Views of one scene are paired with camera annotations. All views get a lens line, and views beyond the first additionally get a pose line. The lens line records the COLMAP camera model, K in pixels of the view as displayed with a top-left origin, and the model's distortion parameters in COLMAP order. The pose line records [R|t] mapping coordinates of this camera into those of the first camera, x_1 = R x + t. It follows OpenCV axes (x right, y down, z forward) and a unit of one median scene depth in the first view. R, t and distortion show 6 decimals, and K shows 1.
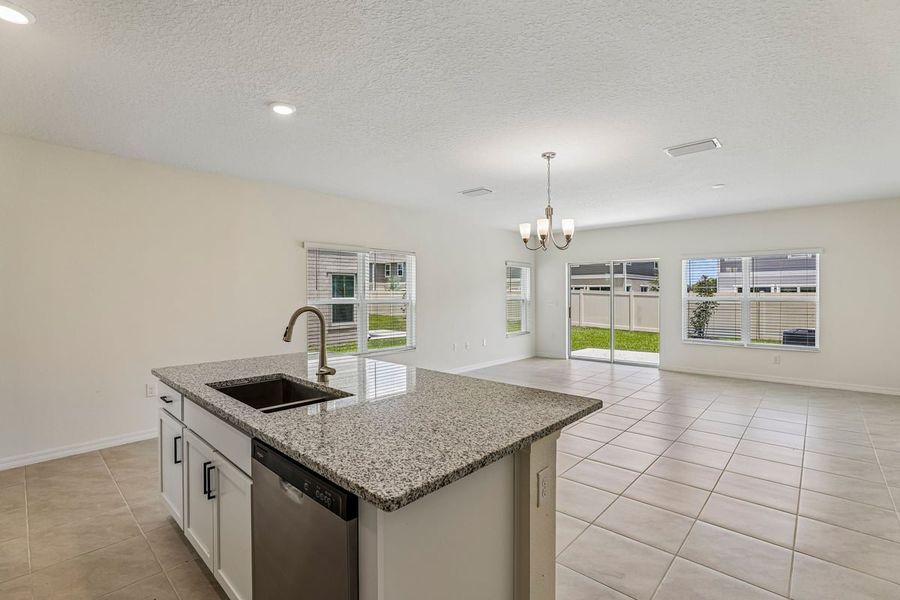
lens RADIAL K [[417.0, 0, 451.6], [0, 417.0, 291.2], [0, 0, 1]] dist [-0.018525, 0.002044]
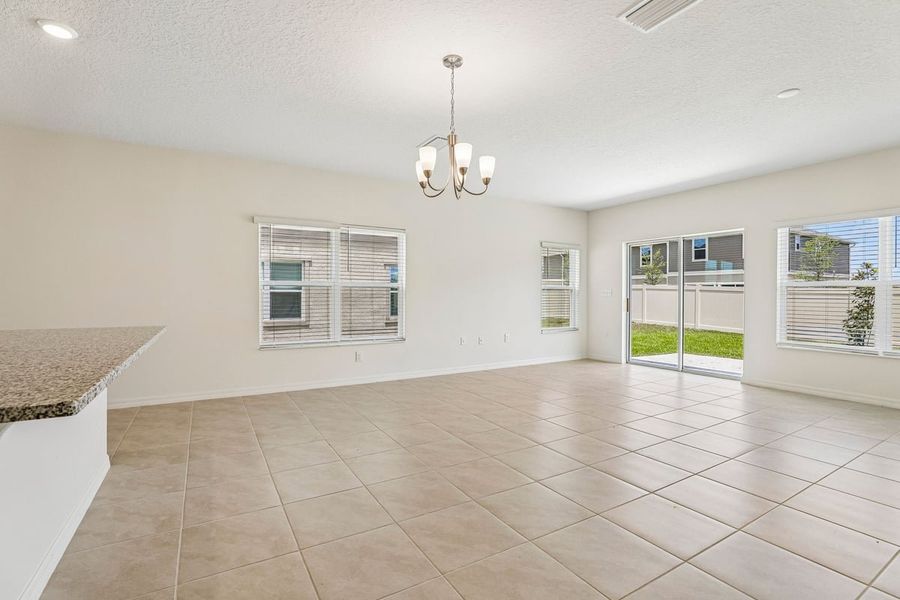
lens RADIAL K [[417.0, 0, 457.4], [0, 417.0, 296.3], [0, 0, 1]] dist [-0.018525, 0.002044]
pose [[0.957316, 0.005557, -0.288991, 0.211534], [-0.003517, 0.999965, 0.007580, 0.030987], [0.289023, -0.006240, 0.957302, 0.156430]]
